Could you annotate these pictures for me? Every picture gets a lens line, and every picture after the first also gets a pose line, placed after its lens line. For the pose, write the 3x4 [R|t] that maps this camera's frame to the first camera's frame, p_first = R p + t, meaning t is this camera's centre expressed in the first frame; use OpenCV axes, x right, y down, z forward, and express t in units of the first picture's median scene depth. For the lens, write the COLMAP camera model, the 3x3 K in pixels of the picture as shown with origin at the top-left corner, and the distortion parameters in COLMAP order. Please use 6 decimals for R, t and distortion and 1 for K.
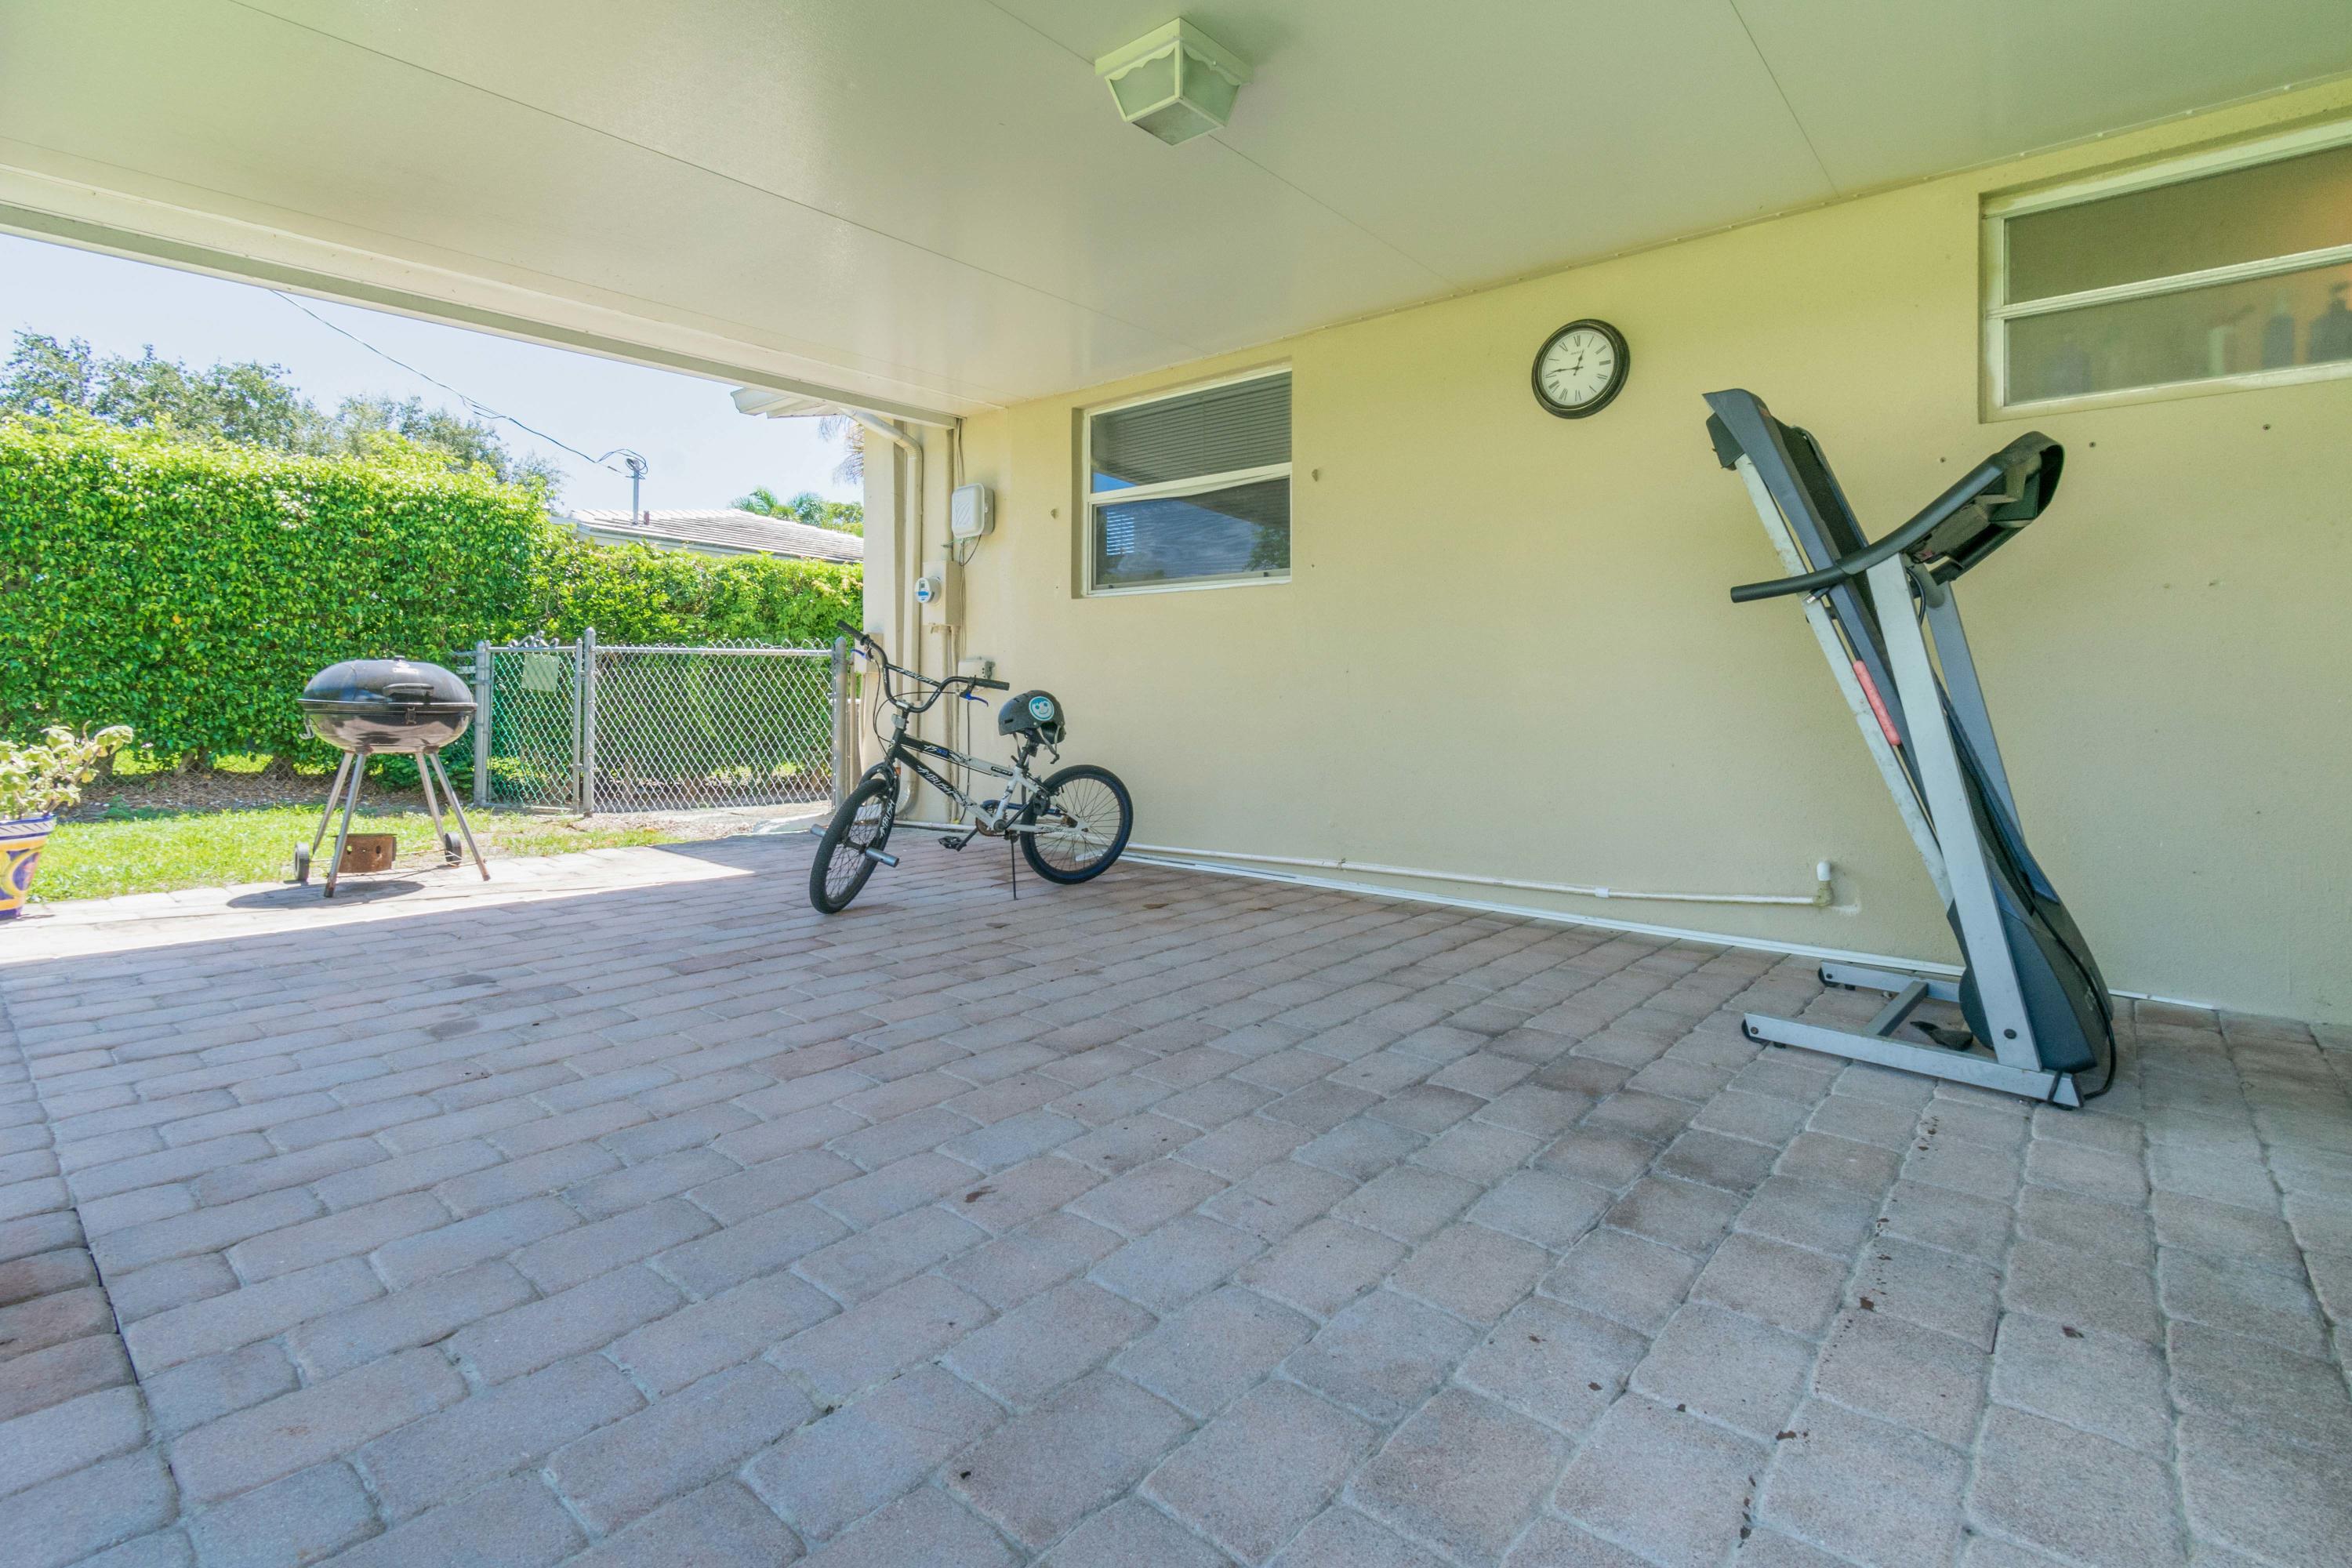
lens RADIAL K [[1092.4, 0, 1179.1], [0, 1092.4, 740.2], [0, 0, 1]] dist [0.000737, -0.000008]
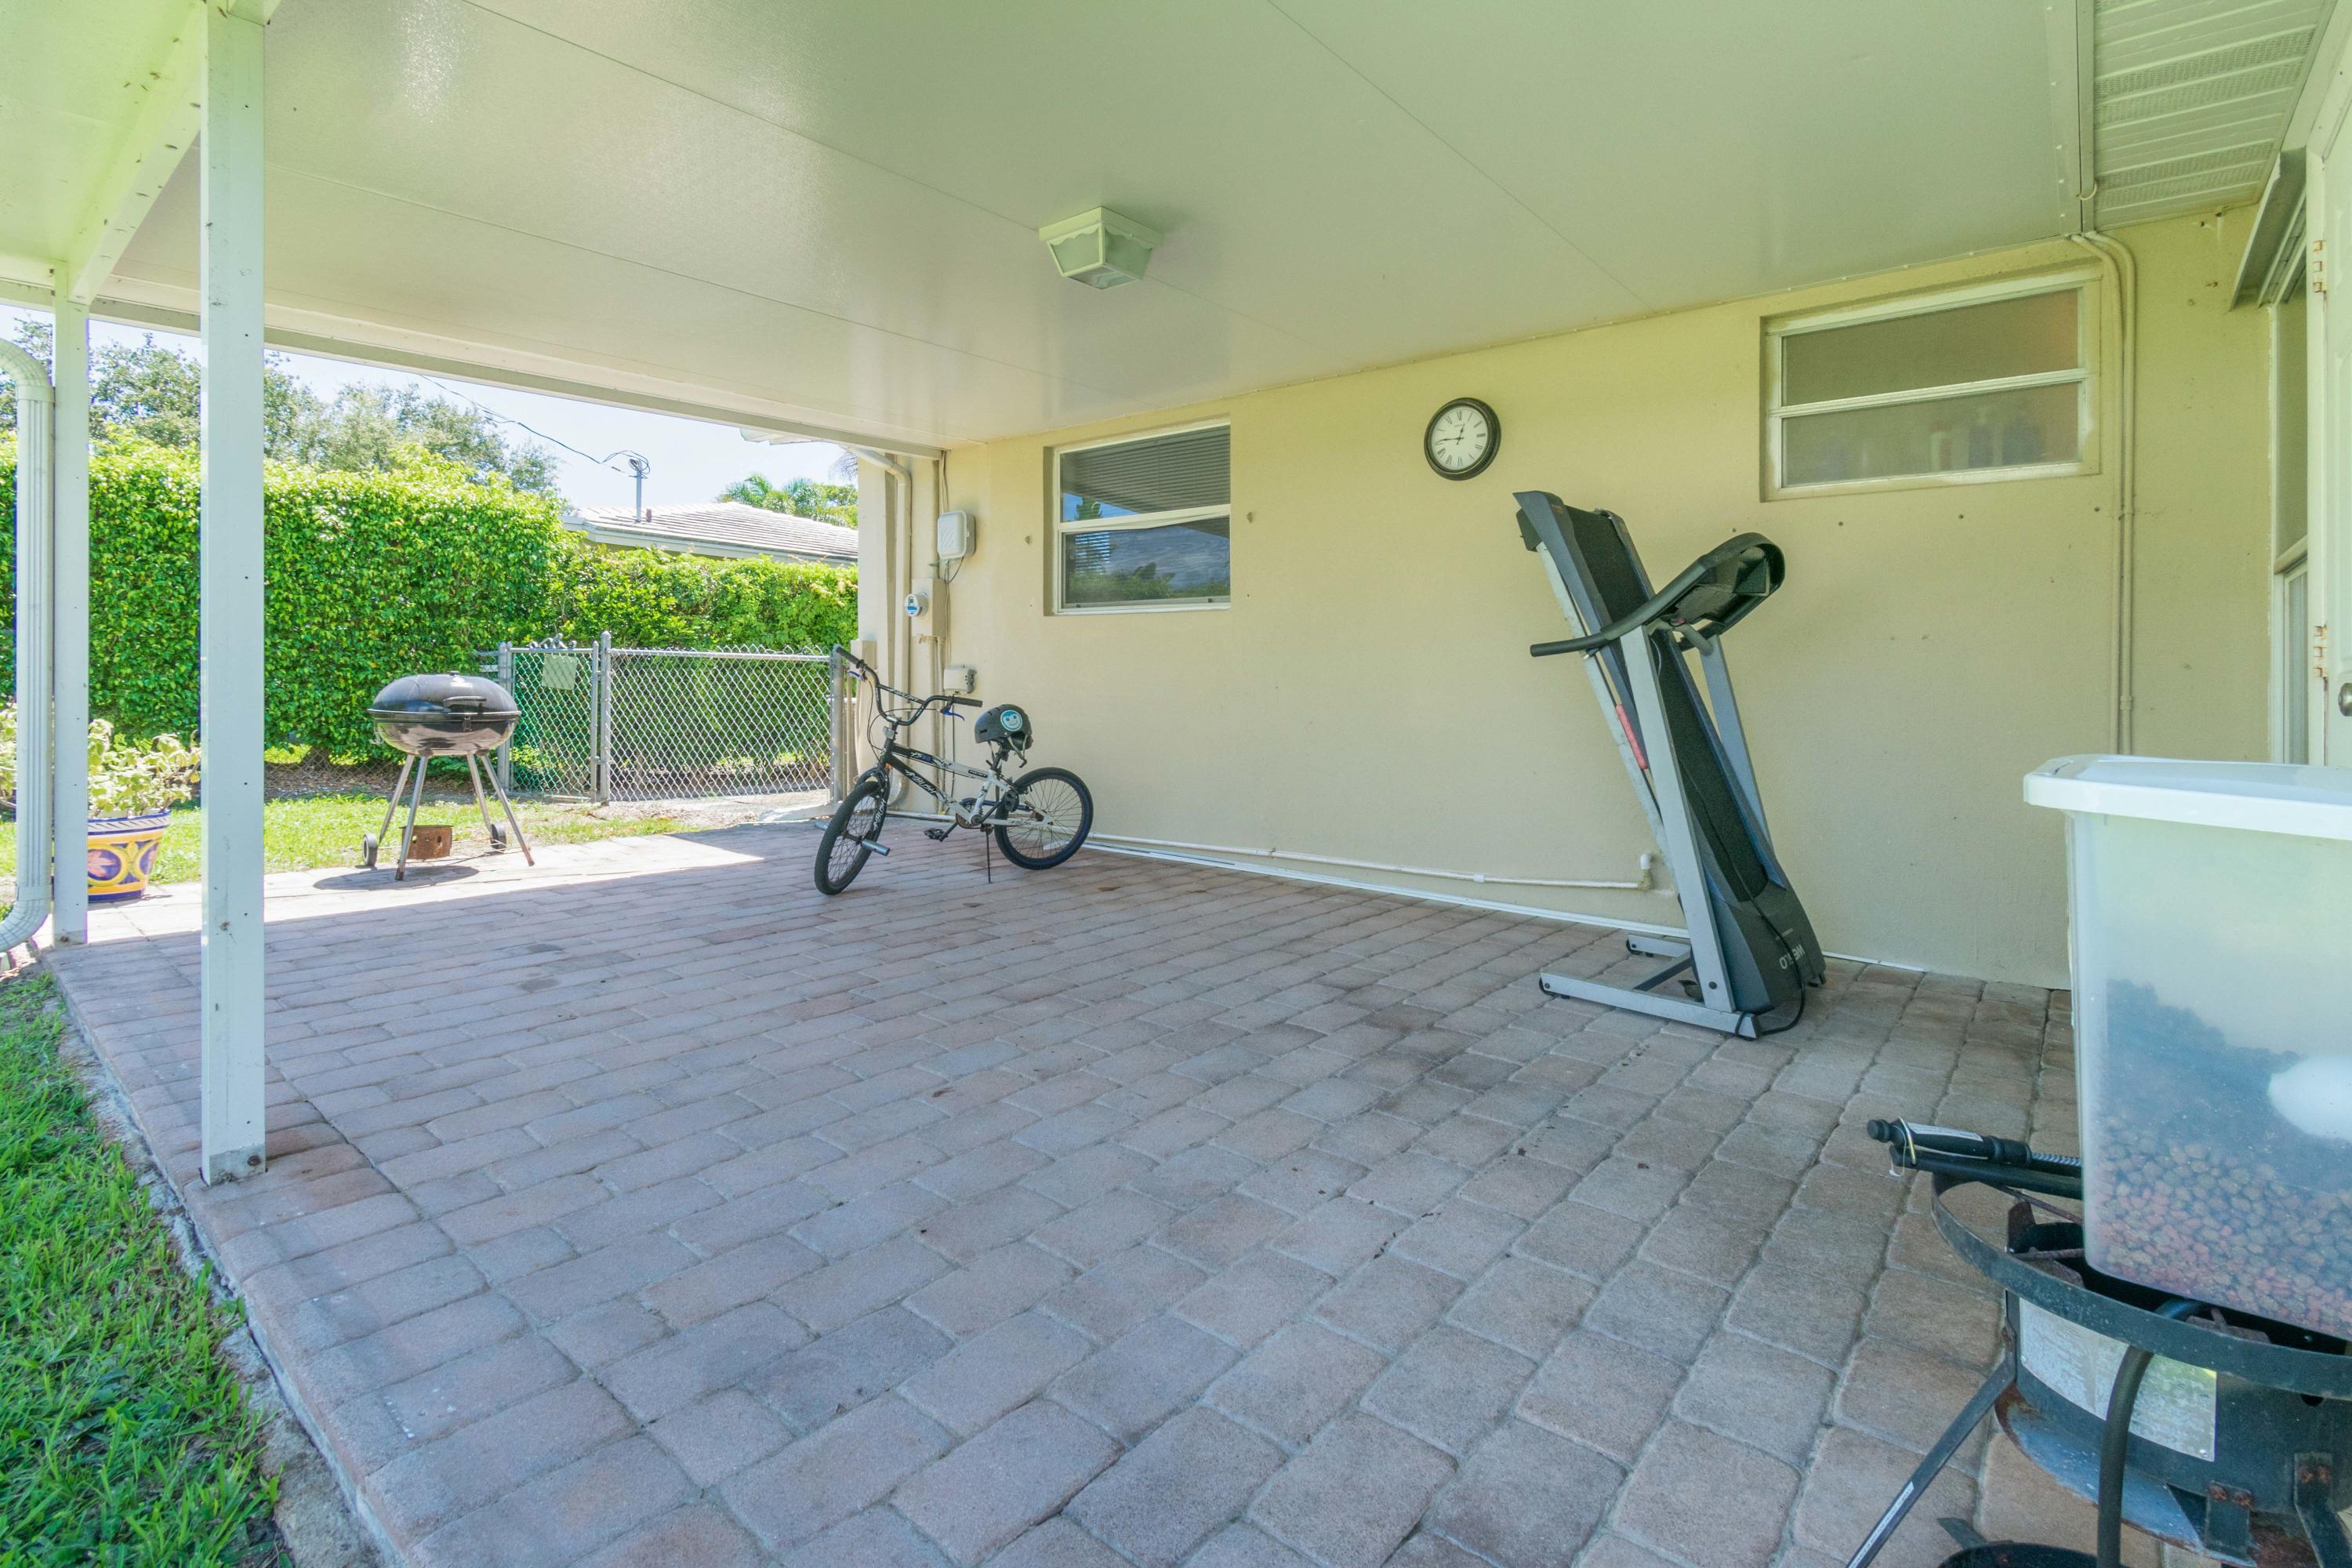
lens RADIAL K [[1095.3, 0, 1184.0], [0, 1095.3, 750.1], [0, 0, 1]] dist [0.000470, -0.000151]
pose [[0.999971, 0.002204, 0.007286, 0.047056], [-0.002396, 0.999648, 0.026428, -0.026867], [-0.007225, -0.026444, 0.999624, -0.163609]]
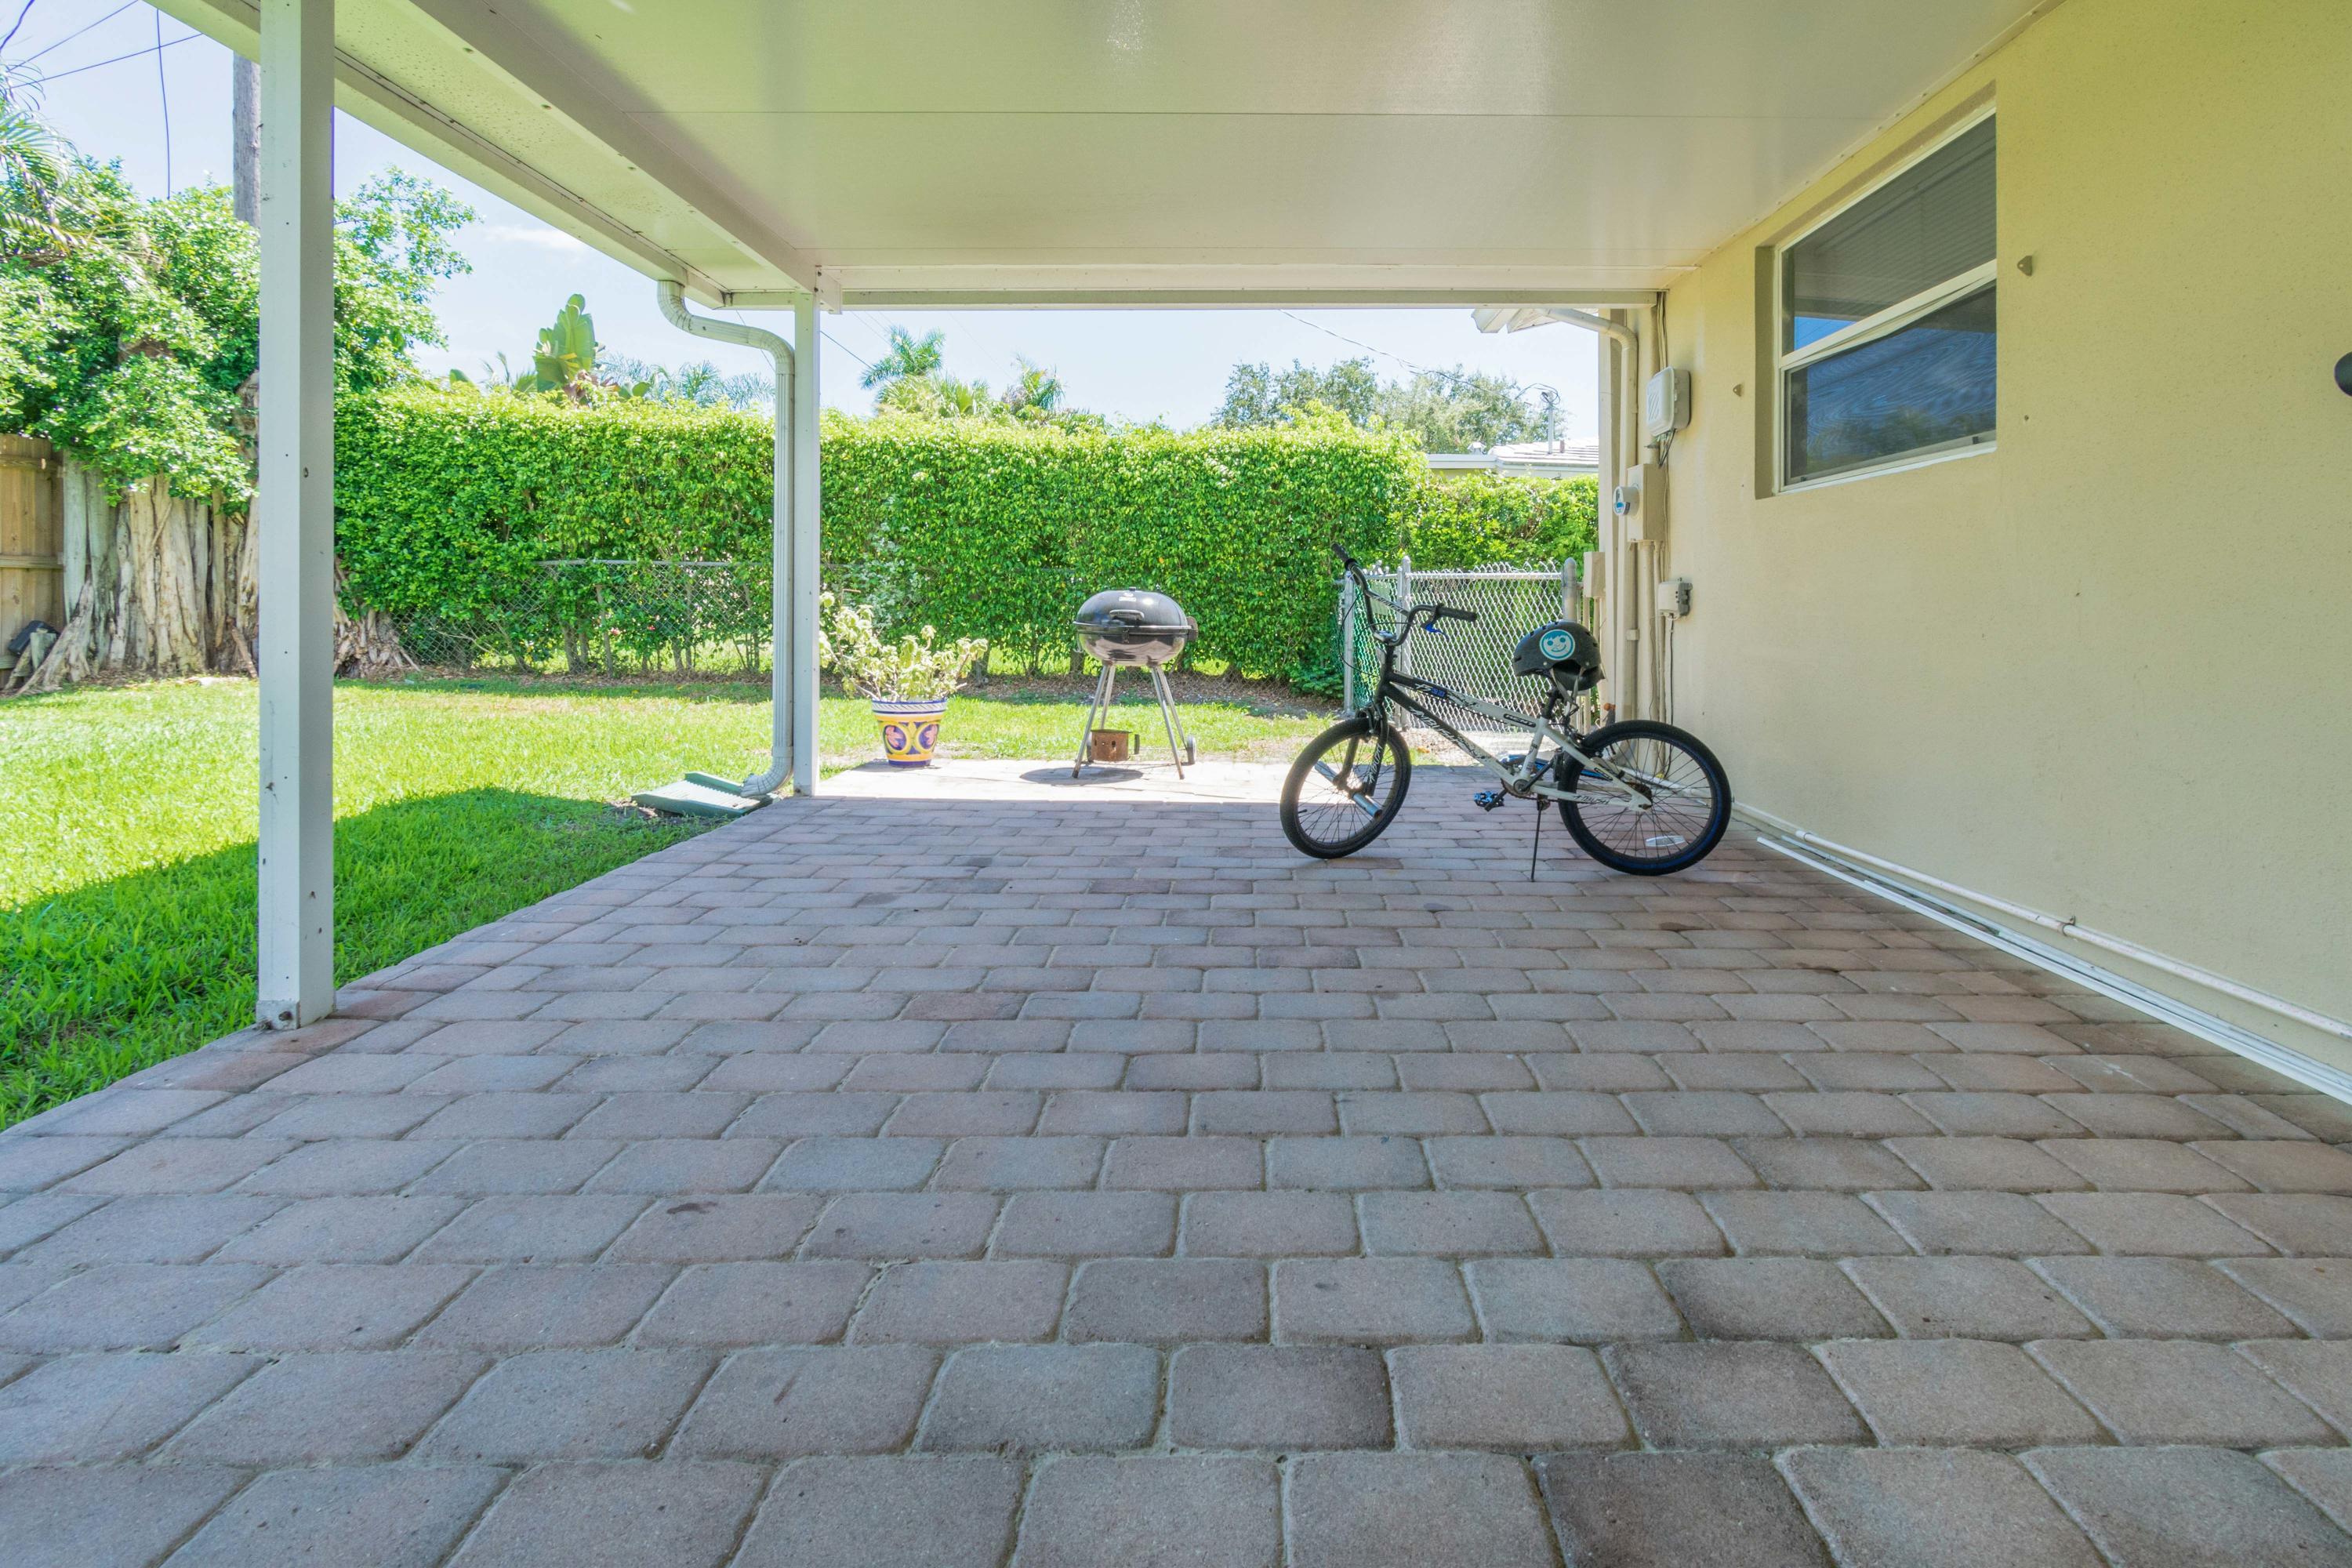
lens RADIAL K [[1092.9, 0, 1255.7], [0, 1092.9, 655.8], [0, 0, 1]] dist [-0.001943, -0.000372]
pose [[0.667992, 0.034543, -0.743366, 0.293964], [-0.038390, 0.999192, 0.011933, -0.020449], [0.743177, 0.020567, 0.668778, 0.291570]]
